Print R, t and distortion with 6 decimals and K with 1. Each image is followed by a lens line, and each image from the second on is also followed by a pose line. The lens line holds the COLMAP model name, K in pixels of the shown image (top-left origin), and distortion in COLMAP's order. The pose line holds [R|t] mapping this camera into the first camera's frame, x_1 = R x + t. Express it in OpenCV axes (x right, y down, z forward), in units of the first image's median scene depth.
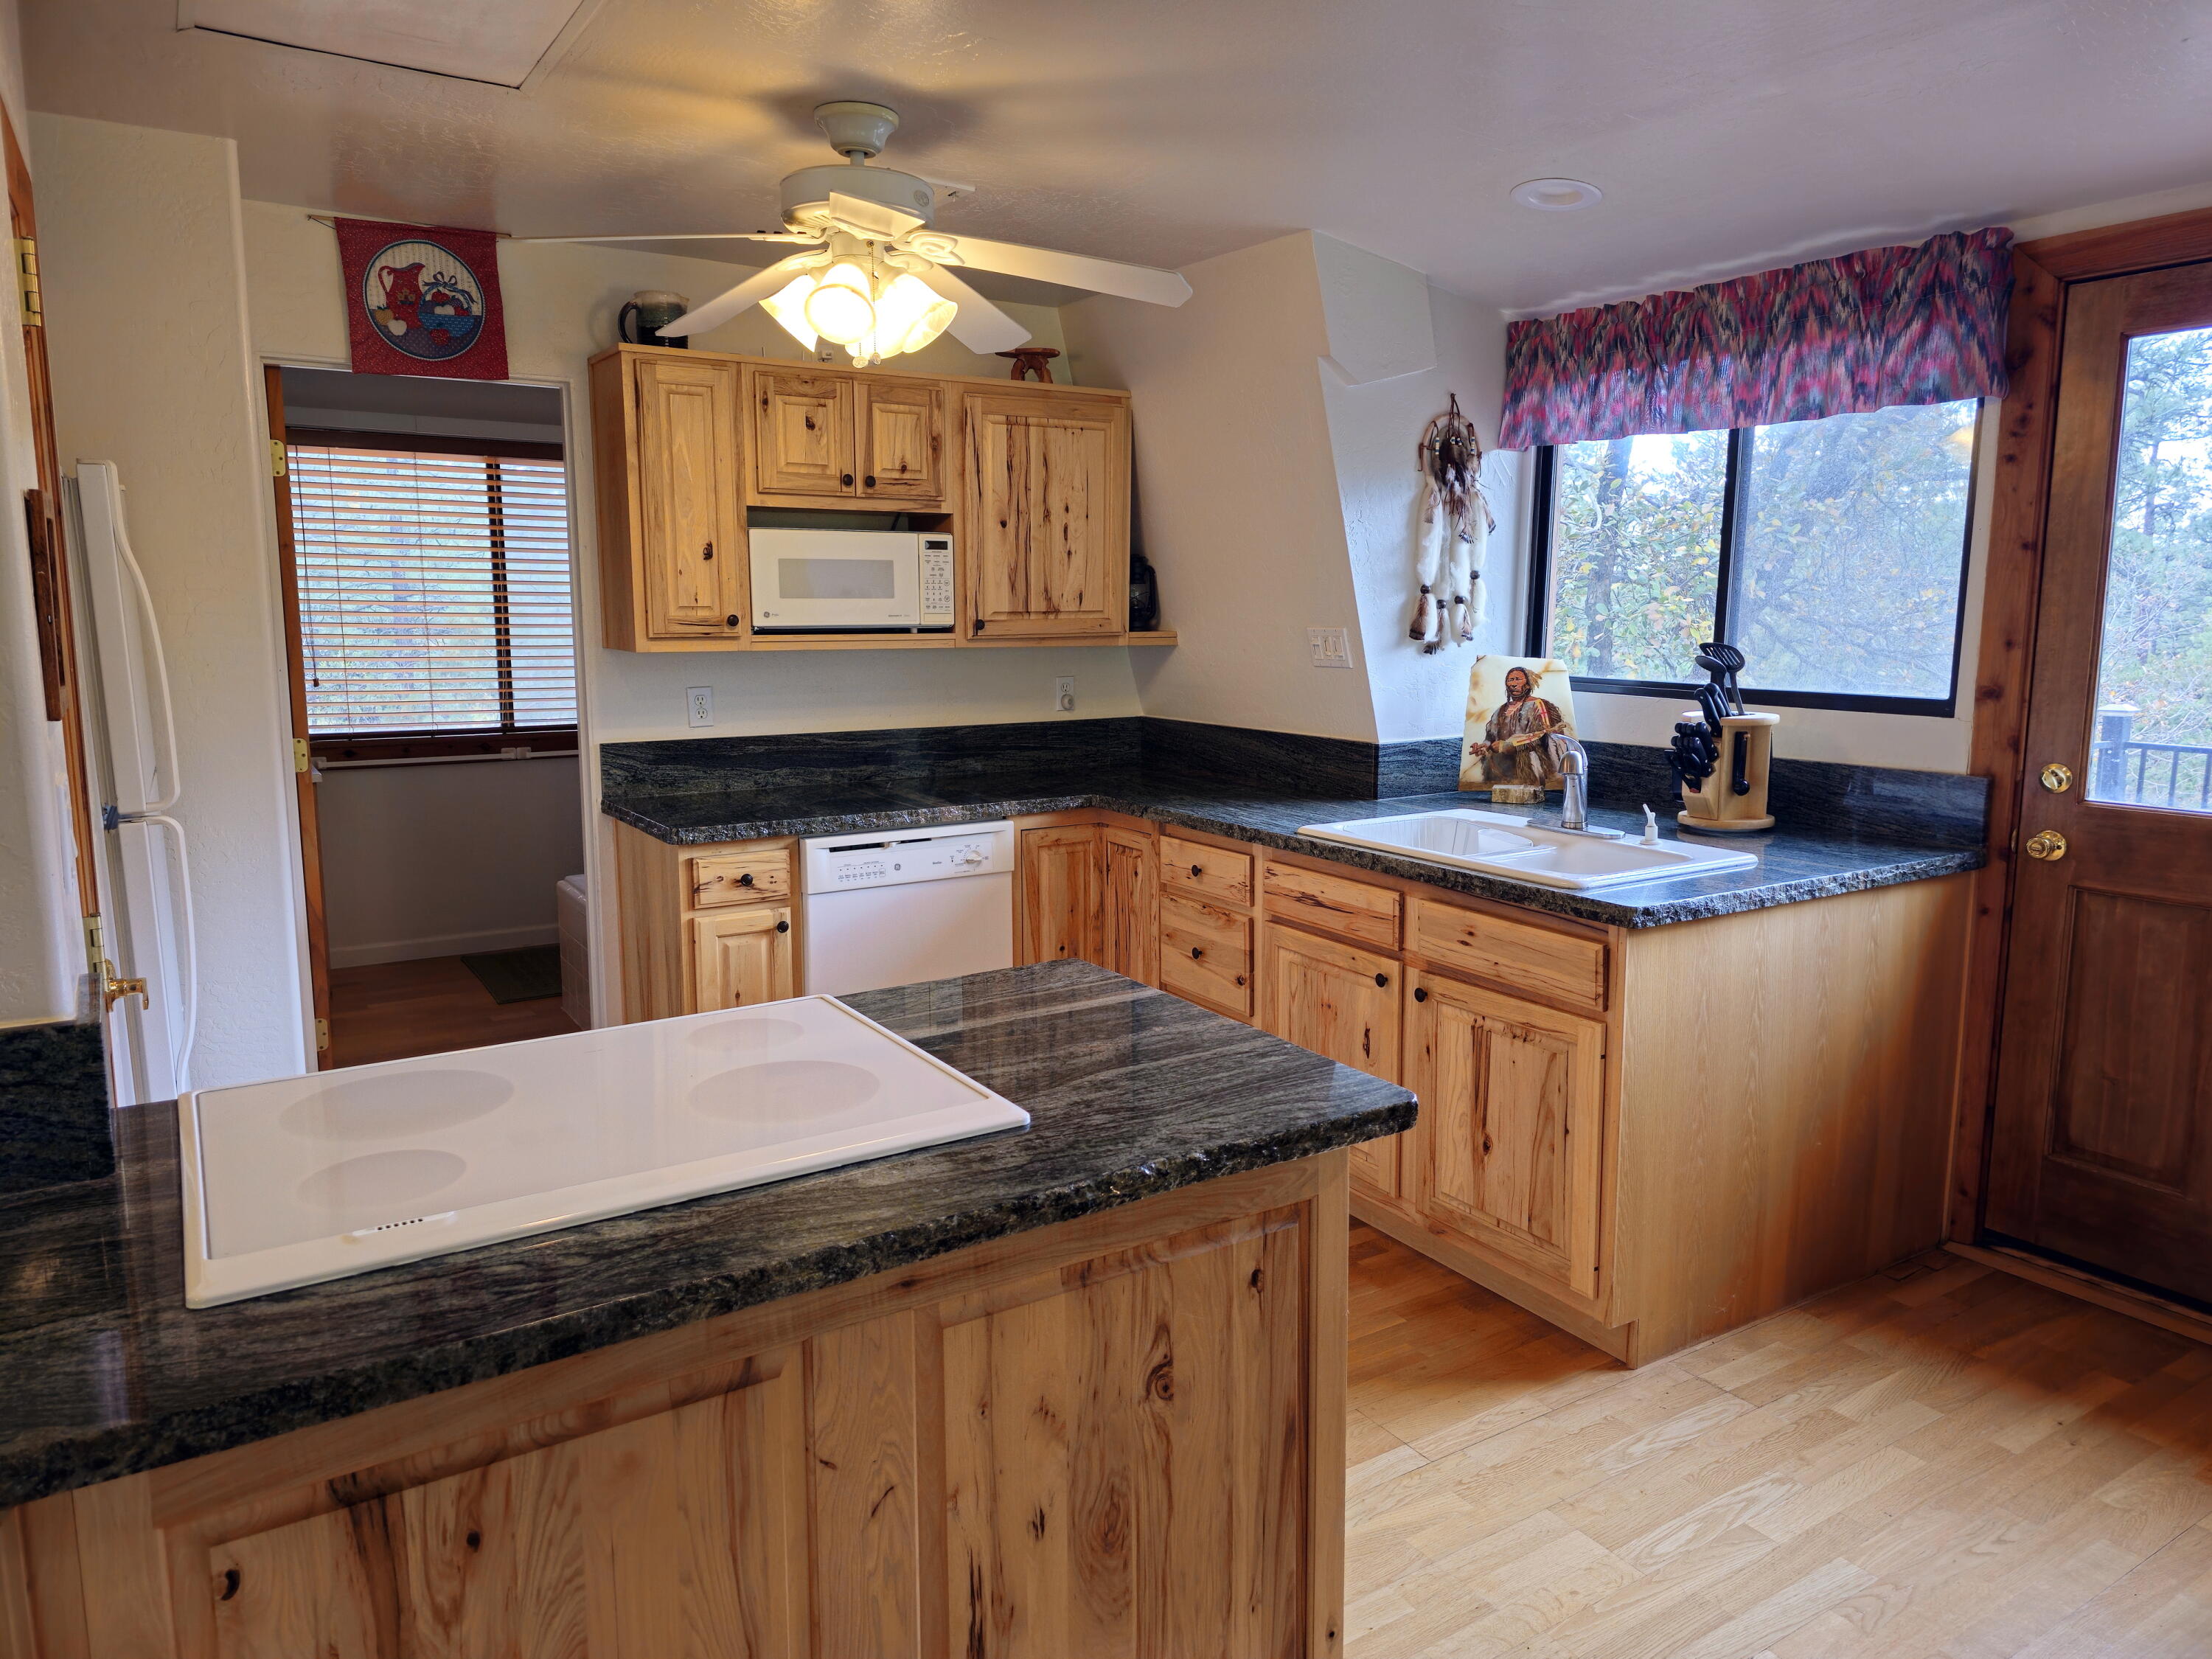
lens RADIAL K [[1491.3, 0, 1106.2], [0, 1491.3, 824.0], [0, 0, 1]] dist [0.019663, -0.000099]
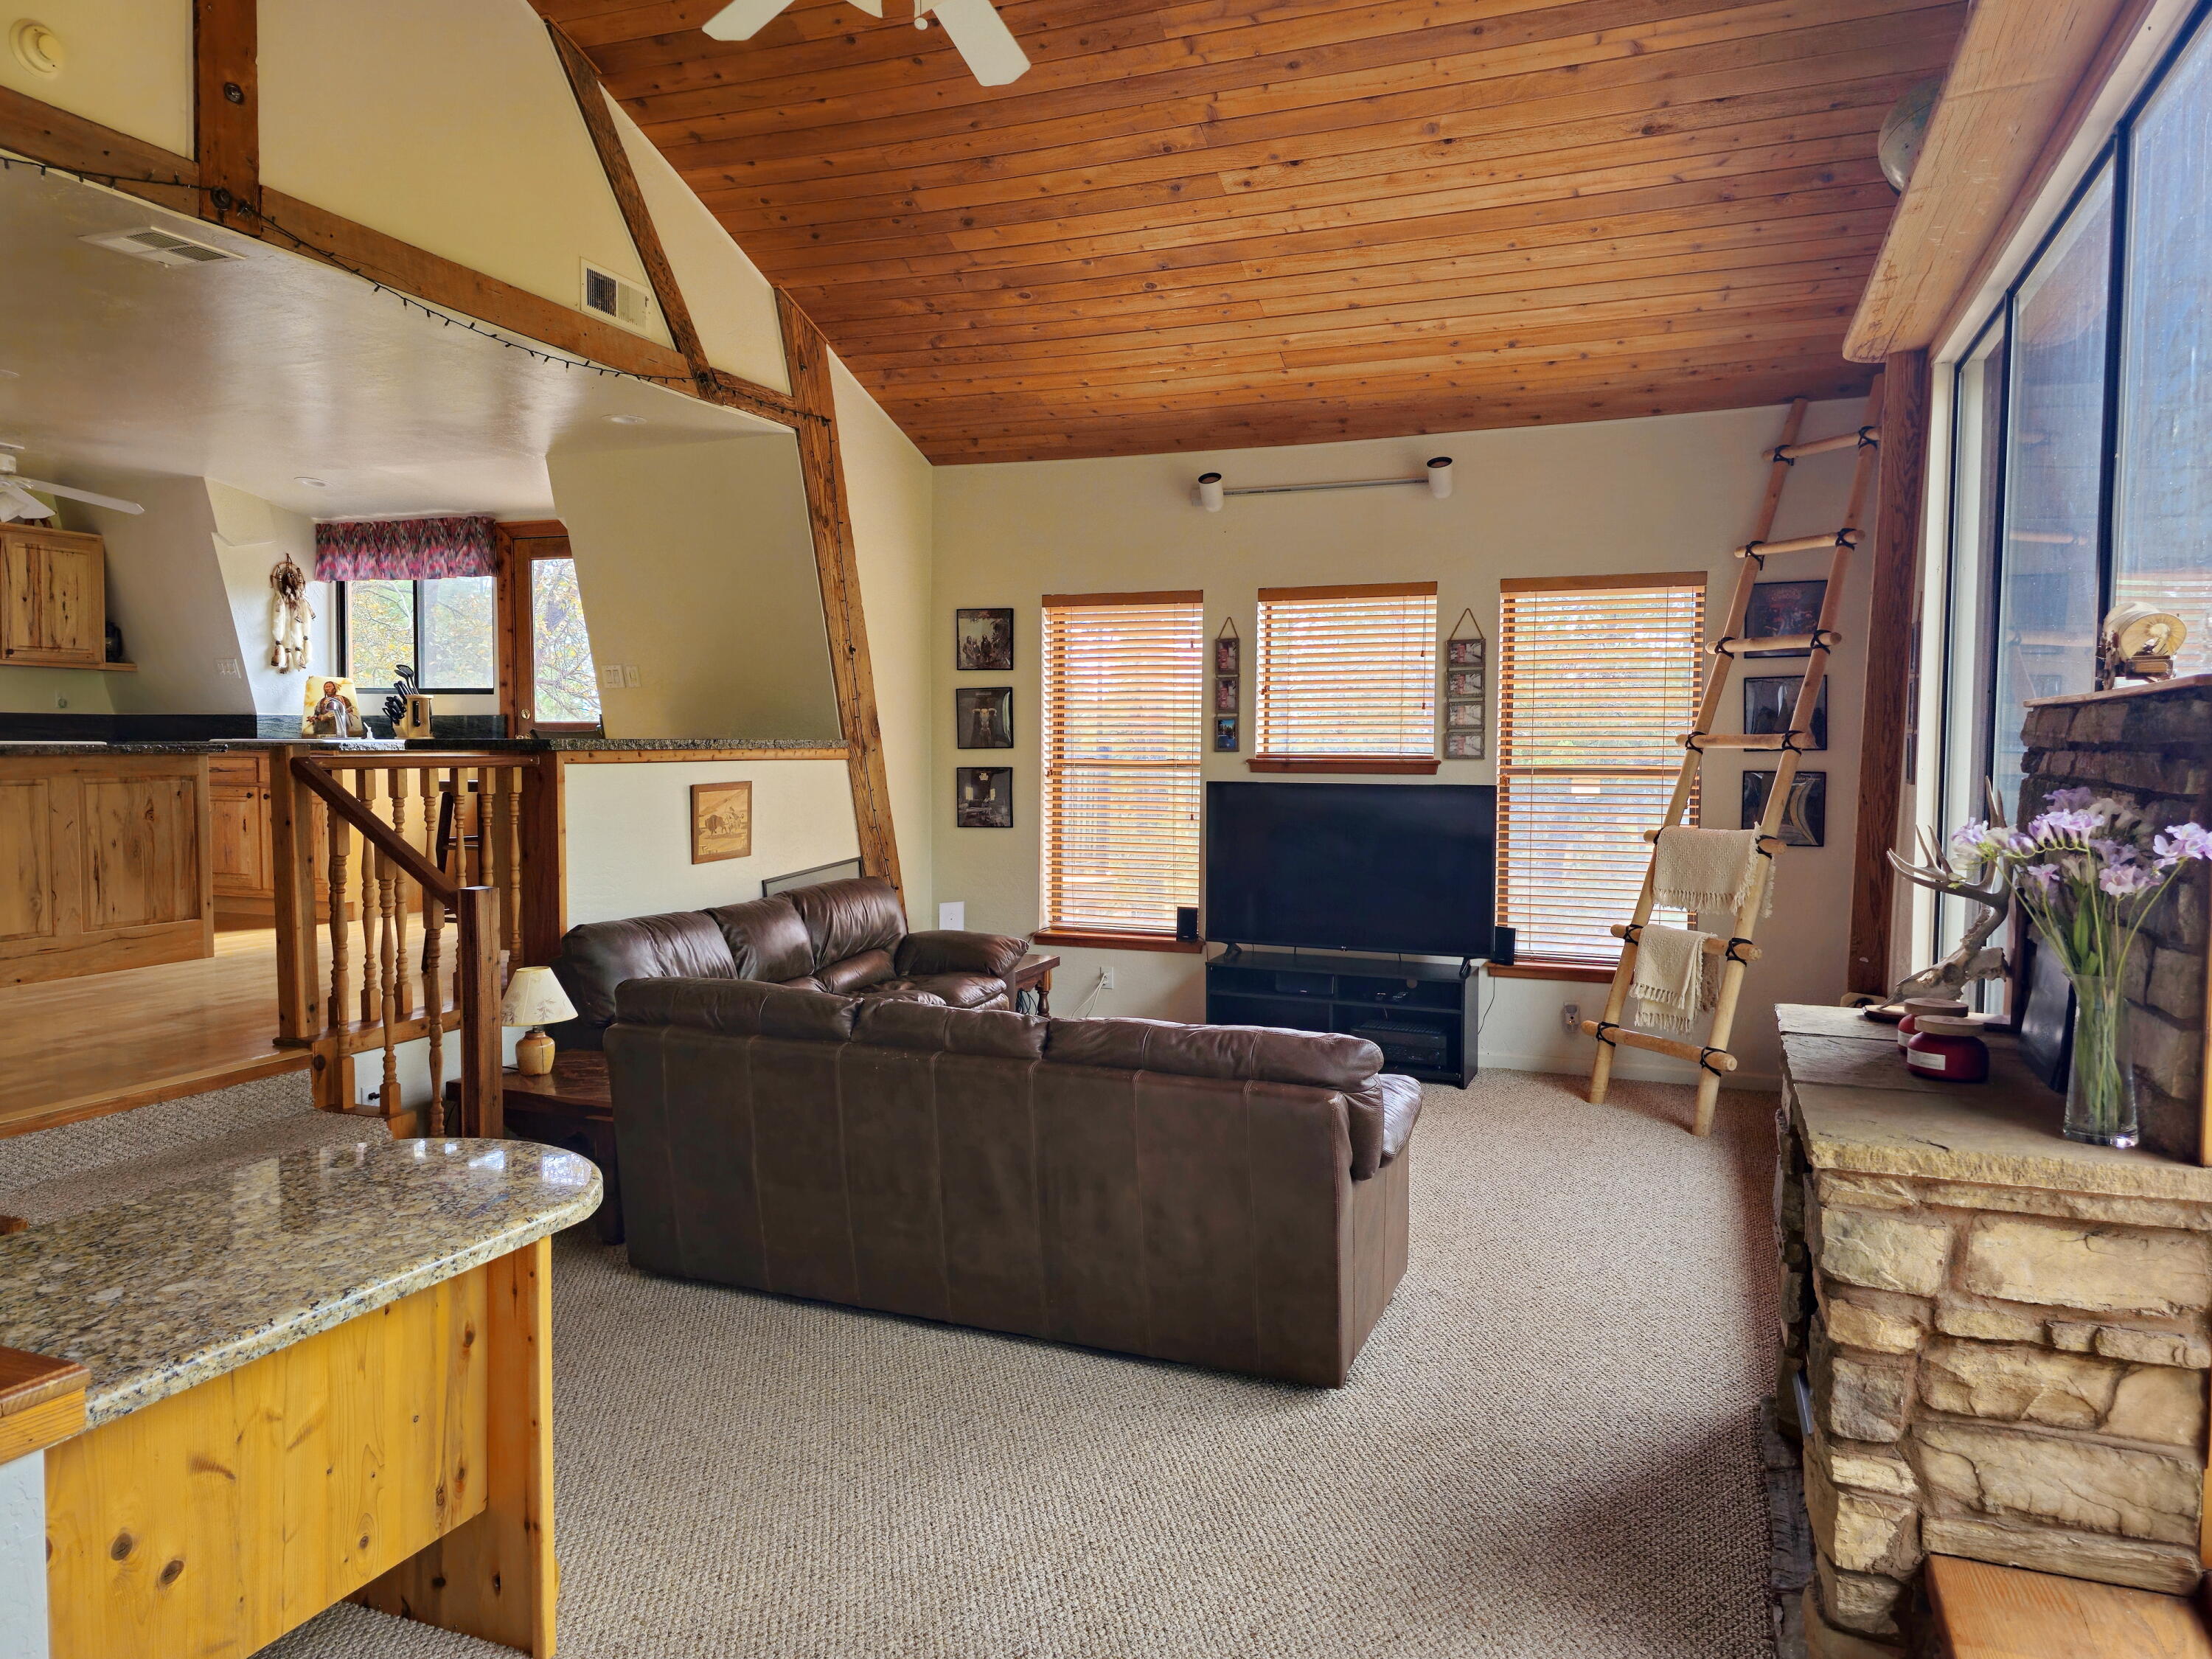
lens RADIAL K [[1491.3, 0, 1097.5], [0, 1491.3, 827.9], [0, 0, 1]] dist [0.019663, -0.000099]
pose [[0.809876, -0.024658, 0.586083, -0.101291], [0.075174, 0.995241, -0.062006, 0.329683], [-0.581765, 0.094275, 0.807875, -1.398817]]
